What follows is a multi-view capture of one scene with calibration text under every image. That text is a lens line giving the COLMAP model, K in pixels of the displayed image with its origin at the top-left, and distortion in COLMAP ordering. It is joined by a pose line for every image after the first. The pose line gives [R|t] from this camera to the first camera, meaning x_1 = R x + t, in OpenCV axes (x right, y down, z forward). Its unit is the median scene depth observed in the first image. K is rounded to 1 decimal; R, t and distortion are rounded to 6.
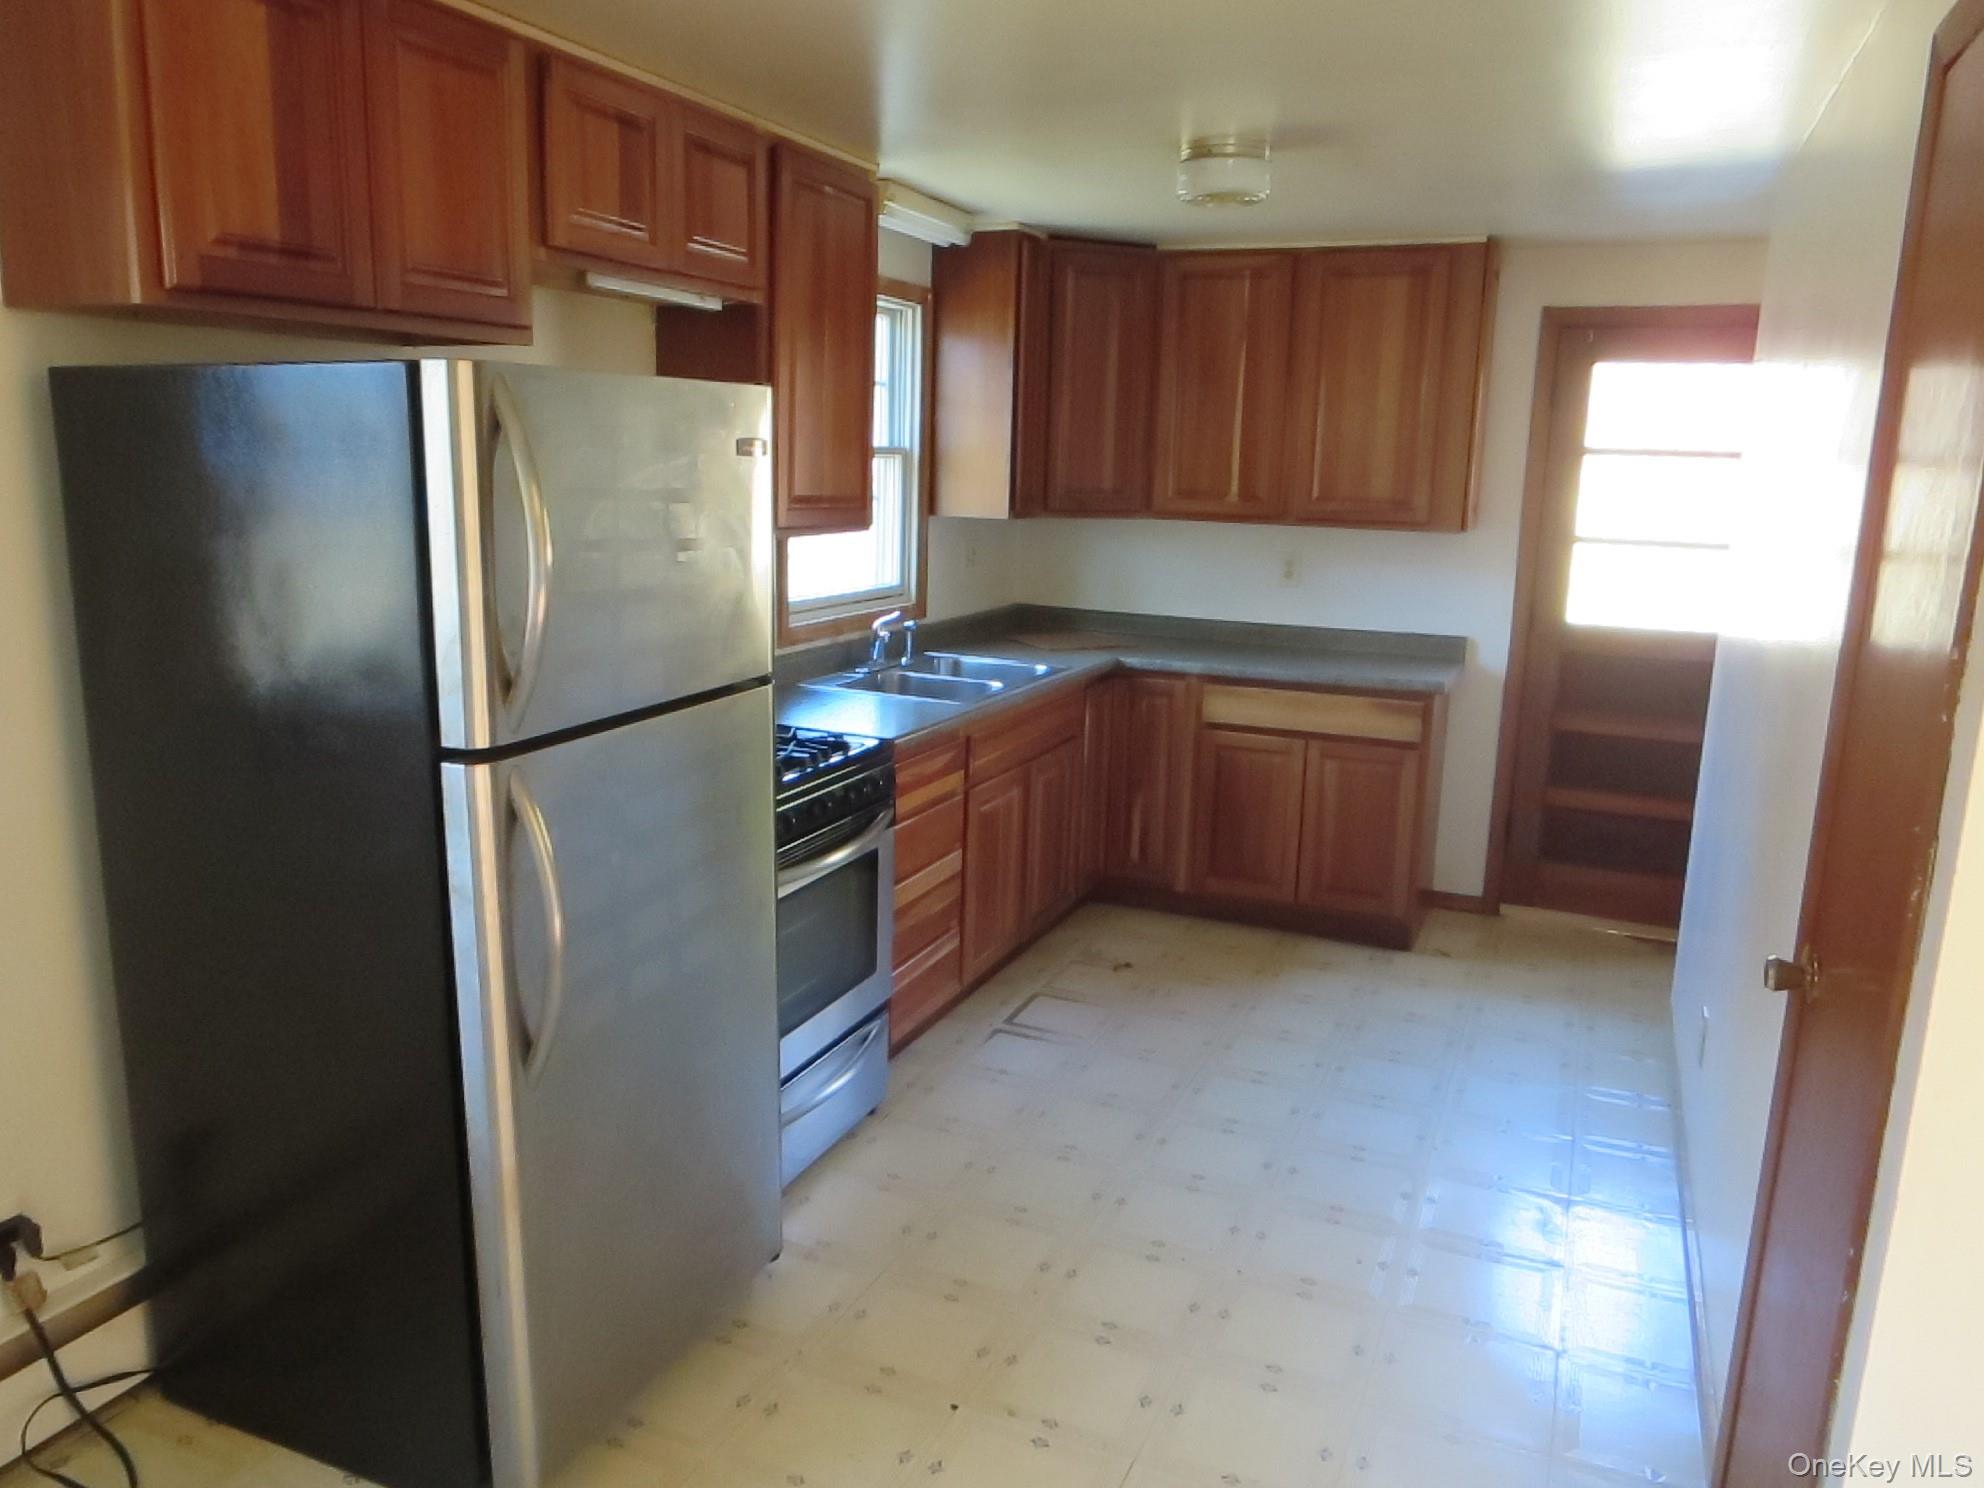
lens RADIAL K [[1405.1, 0, 992.2], [0, 1405.1, 744.4], [0, 0, 1]] dist [0.004382, 0.000741]
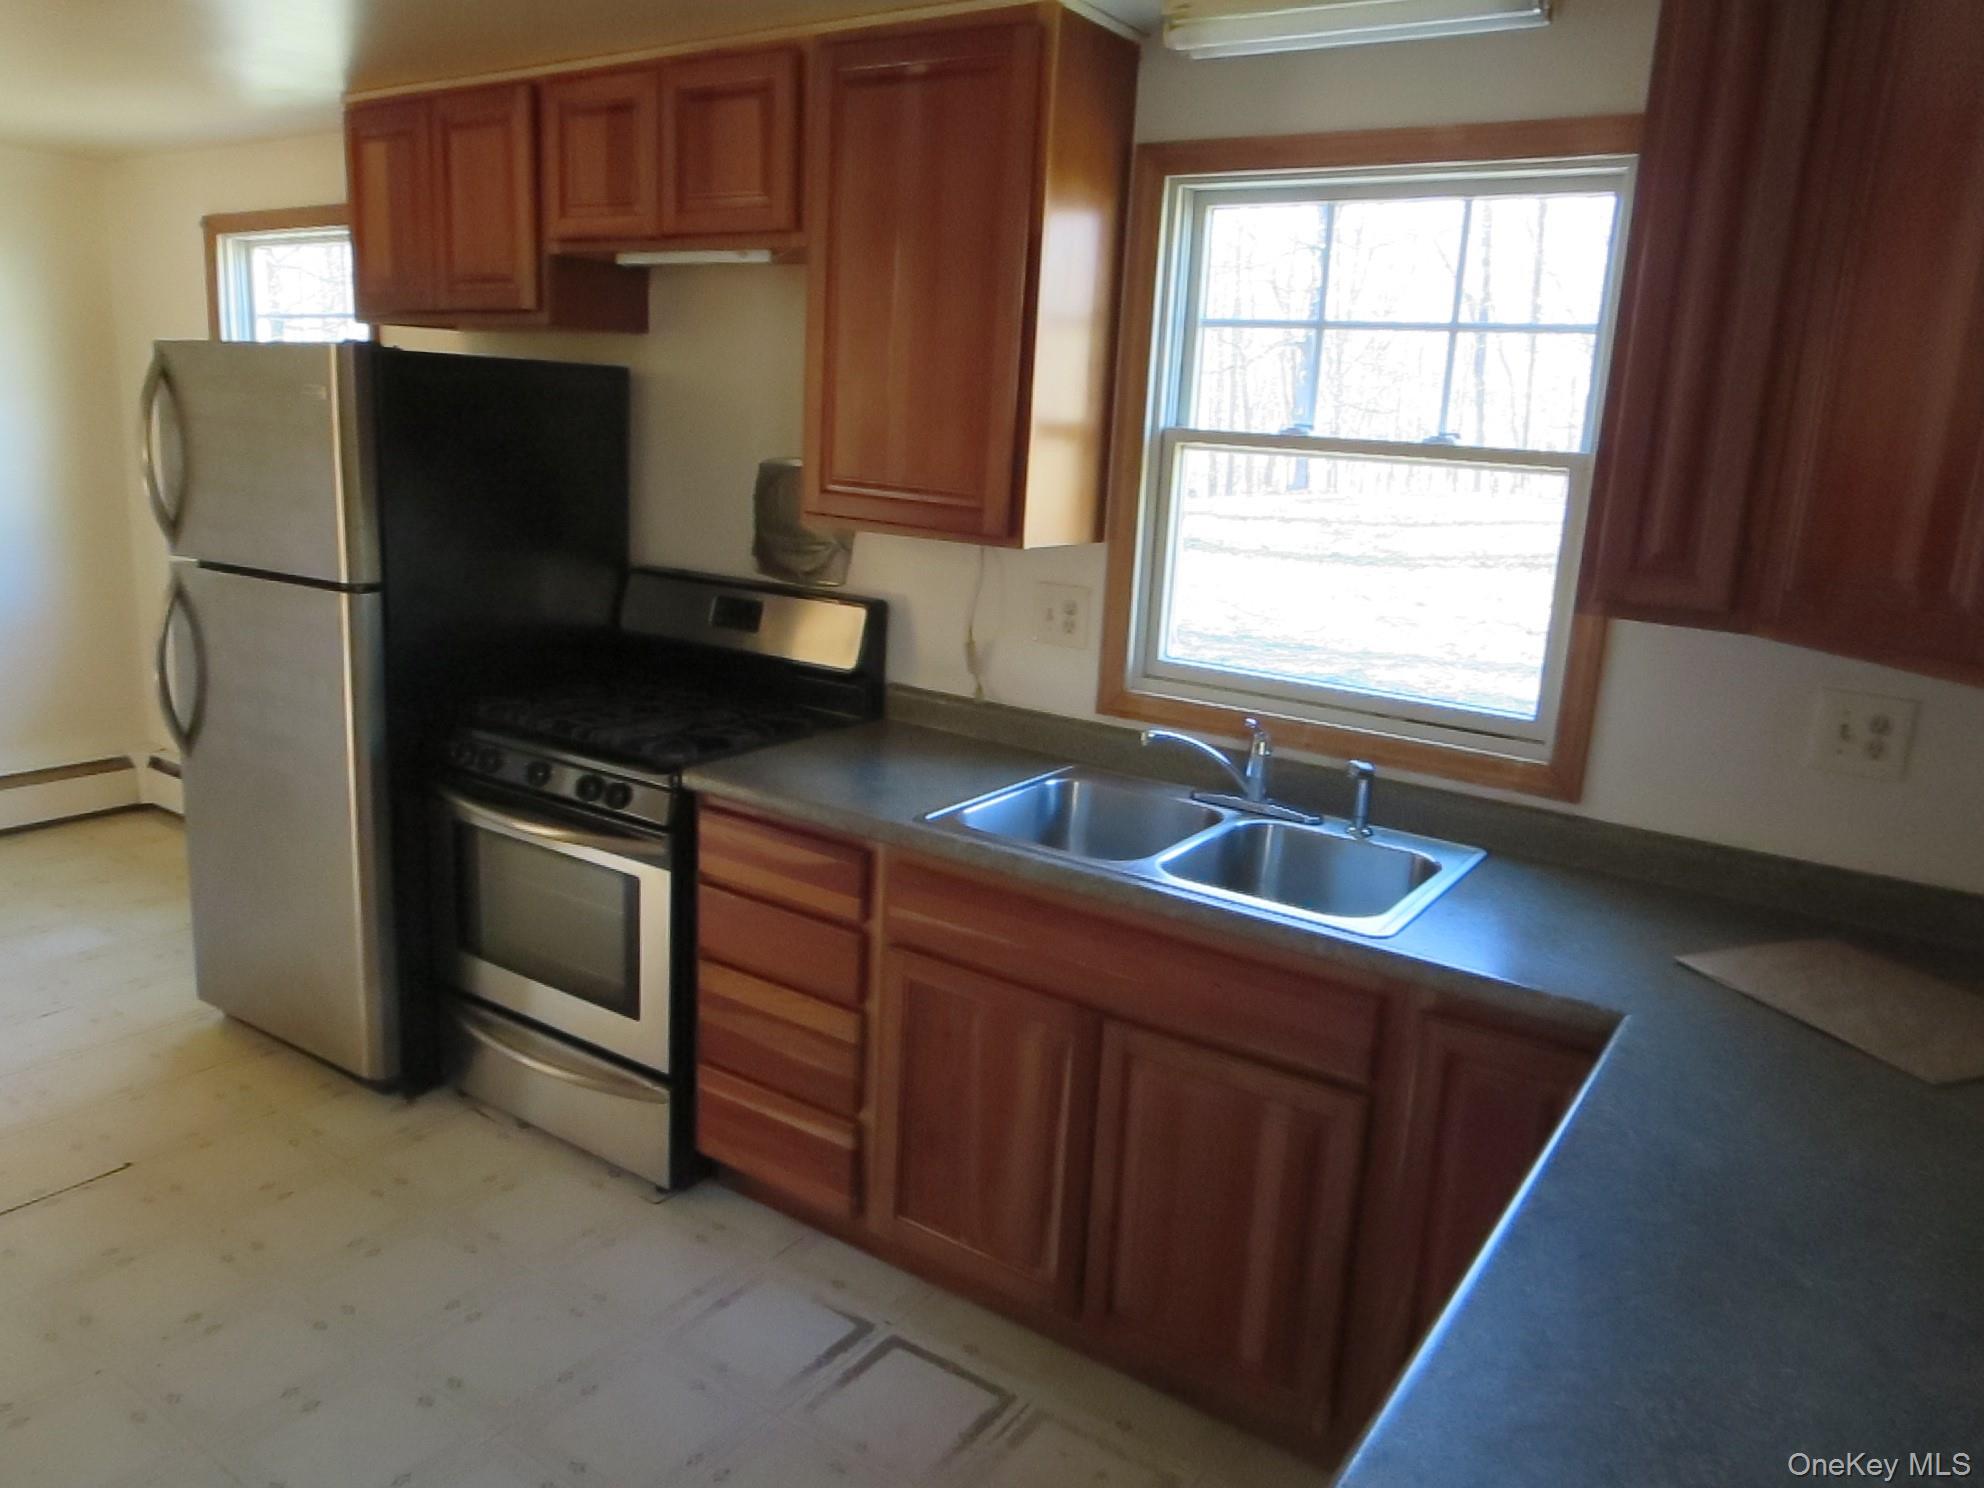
lens RADIAL K [[1405.1, 0, 993.2], [0, 1405.1, 741.4], [0, 0, 1]] dist [0.004382, 0.000741]
pose [[-0.181778, 0.196062, -0.963596, 0.574554], [-0.245700, 0.939784, 0.237567, -0.221060], [0.952149, 0.279940, -0.122659, 1.083396]]
